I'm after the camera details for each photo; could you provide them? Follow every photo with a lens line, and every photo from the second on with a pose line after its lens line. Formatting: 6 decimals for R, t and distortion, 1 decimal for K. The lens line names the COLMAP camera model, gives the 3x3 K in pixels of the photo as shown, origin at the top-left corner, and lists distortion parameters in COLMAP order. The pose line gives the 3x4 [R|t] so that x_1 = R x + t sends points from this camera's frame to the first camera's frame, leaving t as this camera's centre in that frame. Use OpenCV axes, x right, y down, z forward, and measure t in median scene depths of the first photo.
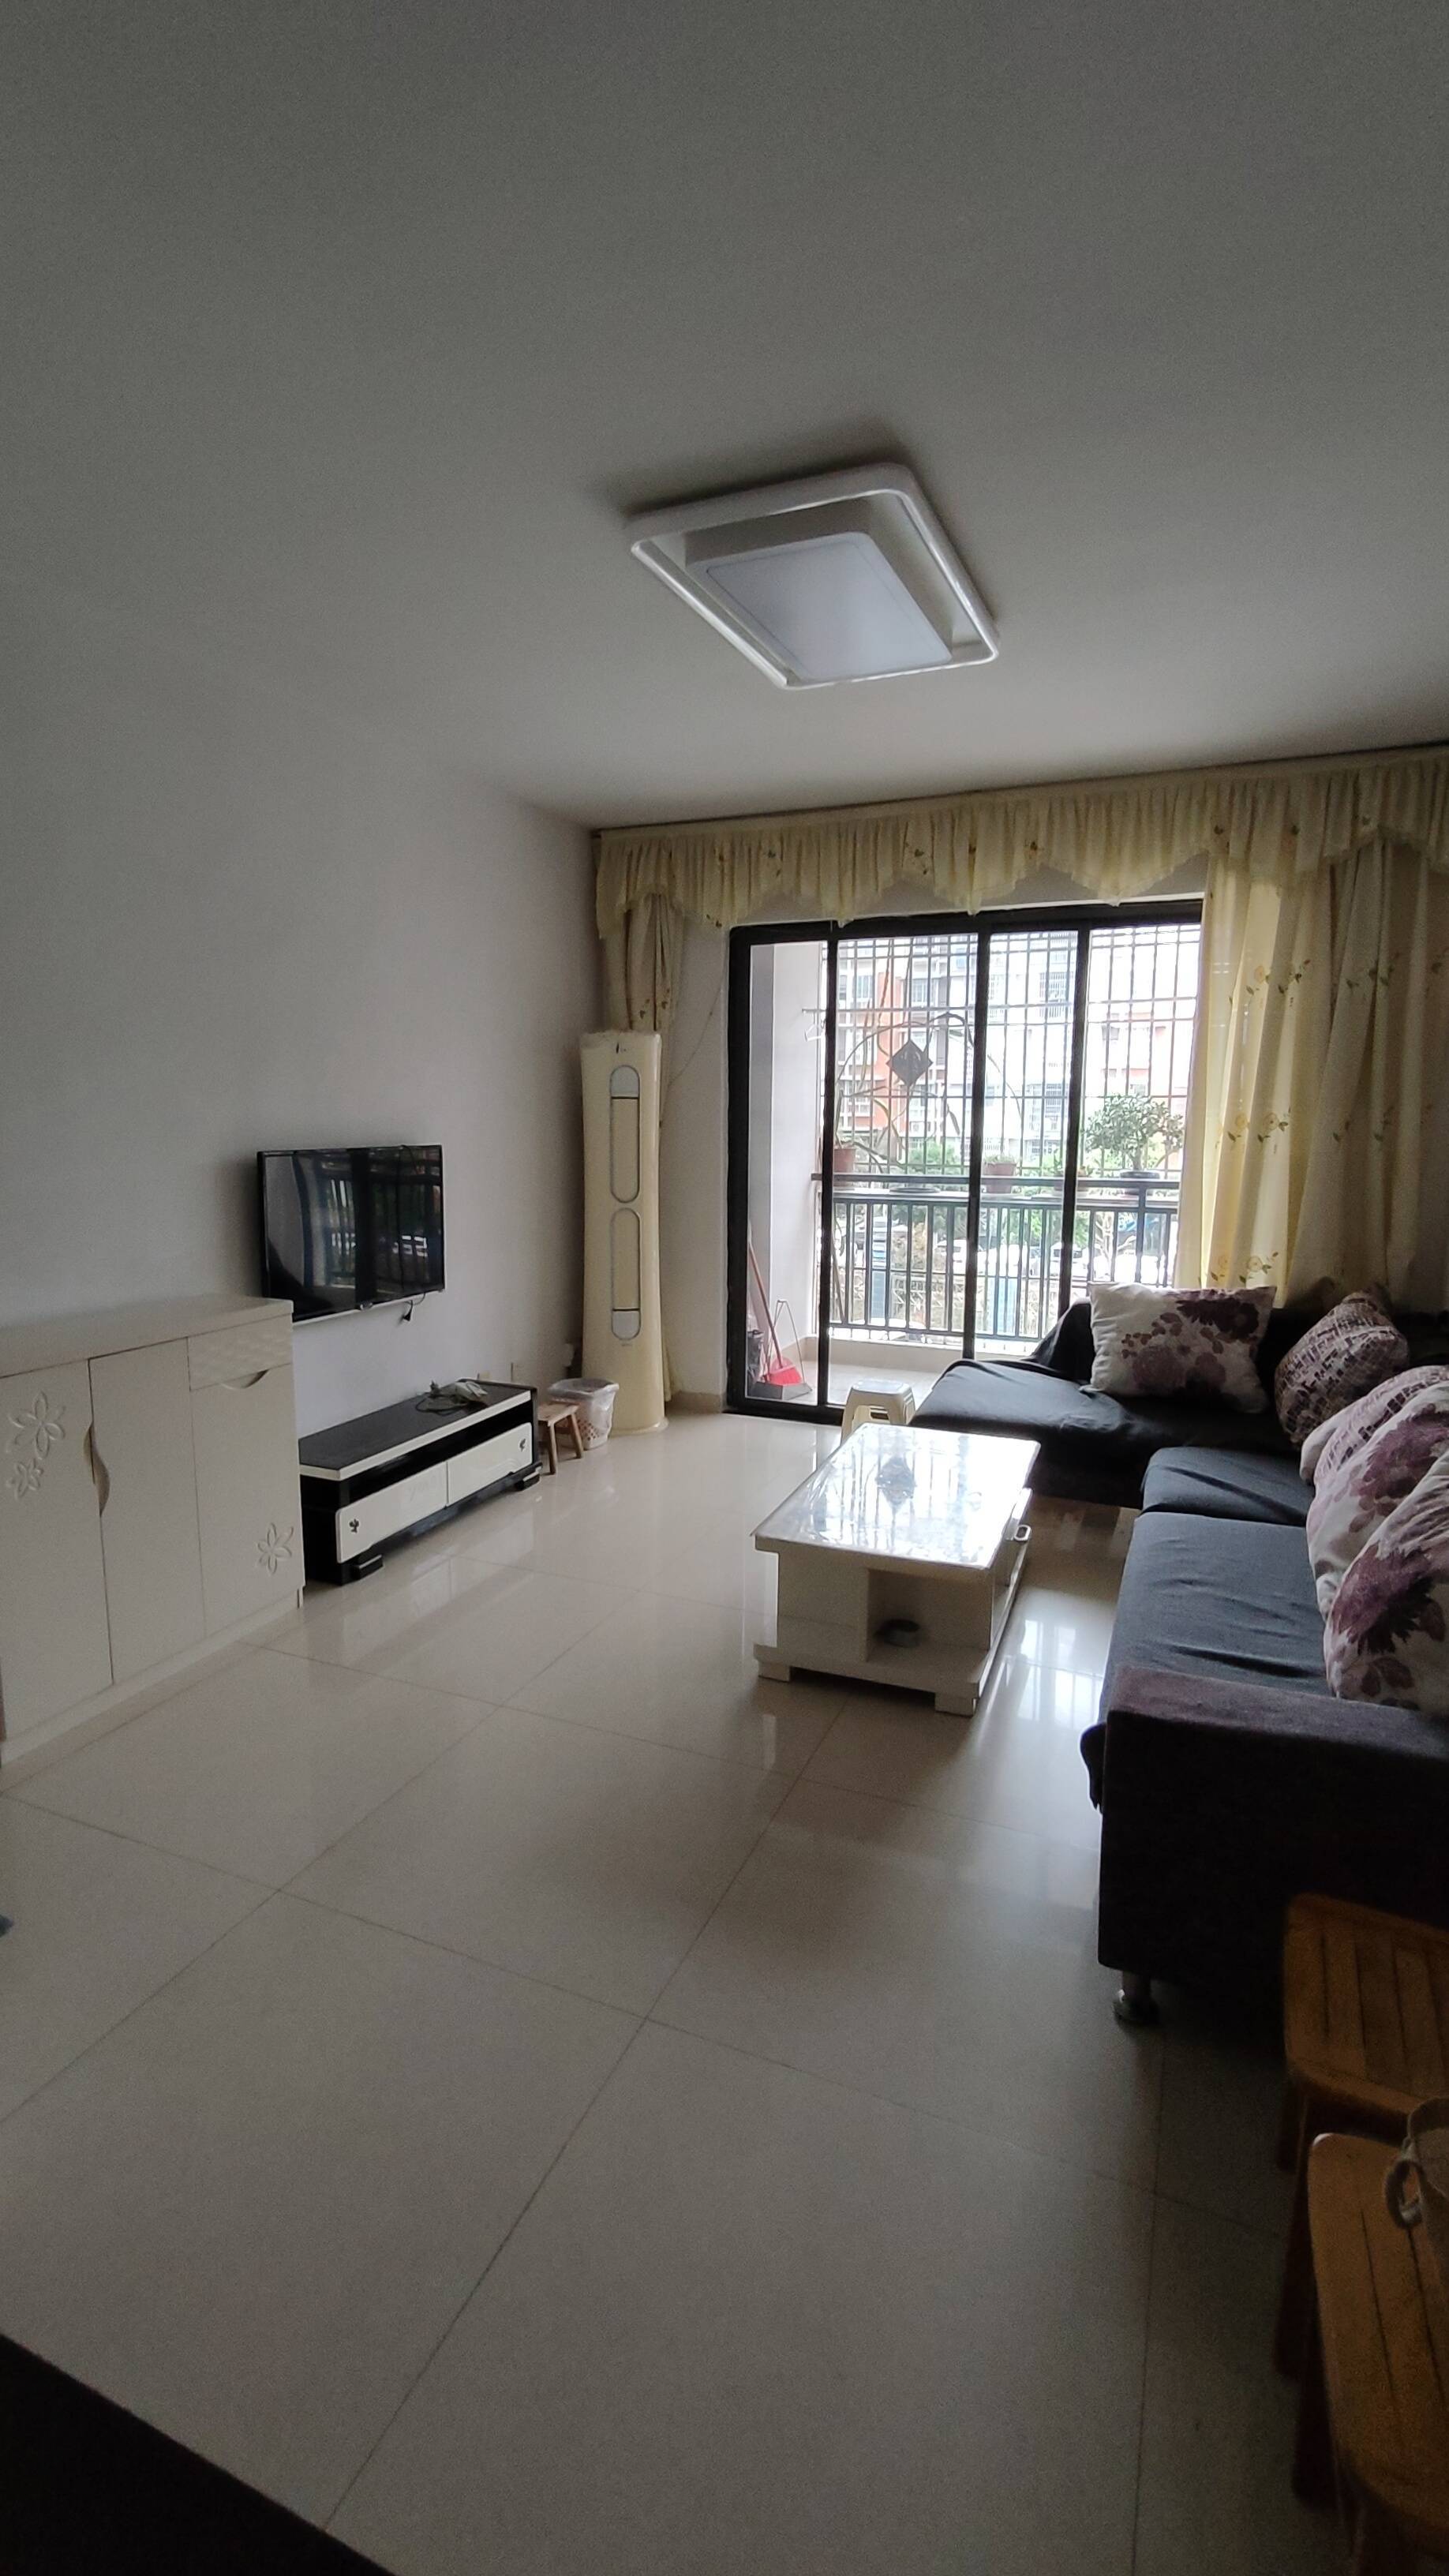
lens RADIAL K [[1197.5, 0, 711.8], [0, 1197.5, 1287.0], [0, 0, 1]] dist [0.013598, -0.000294]
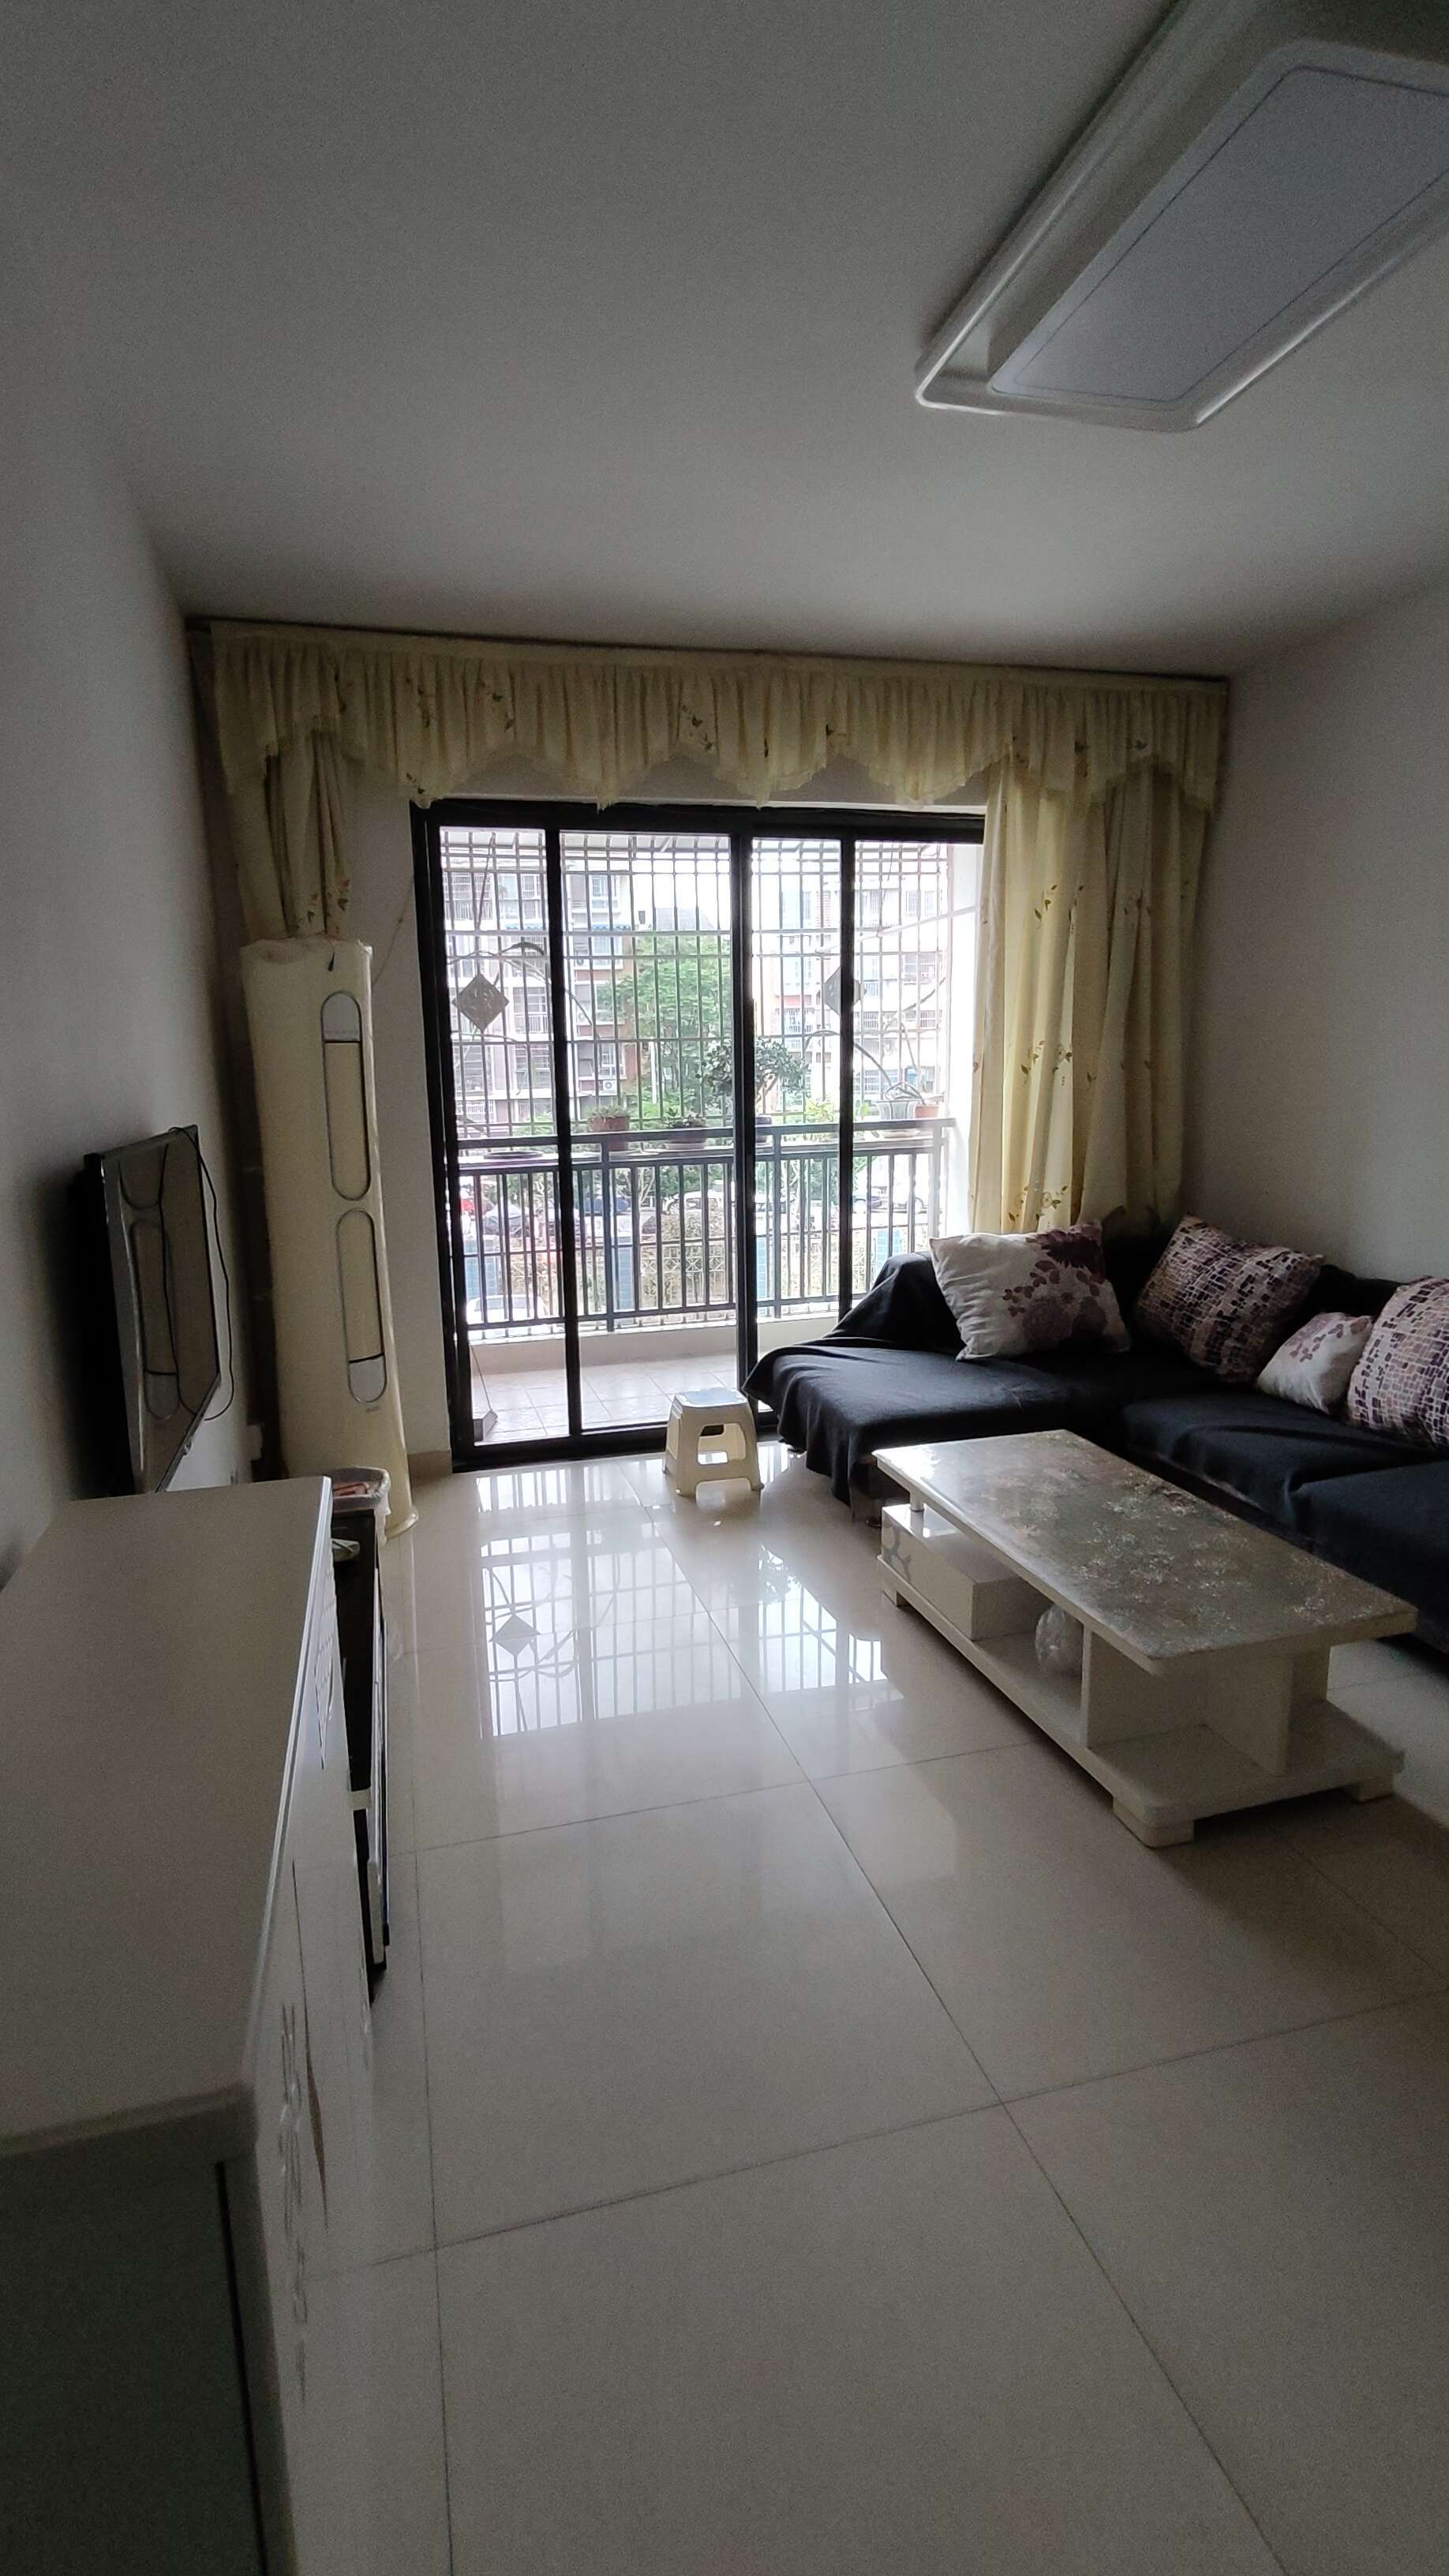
lens RADIAL K [[1197.5, 0, 734.0], [0, 1197.5, 1281.0], [0, 0, 1]] dist [0.013598, -0.000294]
pose [[0.790816, -0.136509, 0.596636, -0.339401], [0.117307, 0.990544, 0.071148, -0.052847], [-0.600707, 0.013725, 0.799352, 0.372213]]
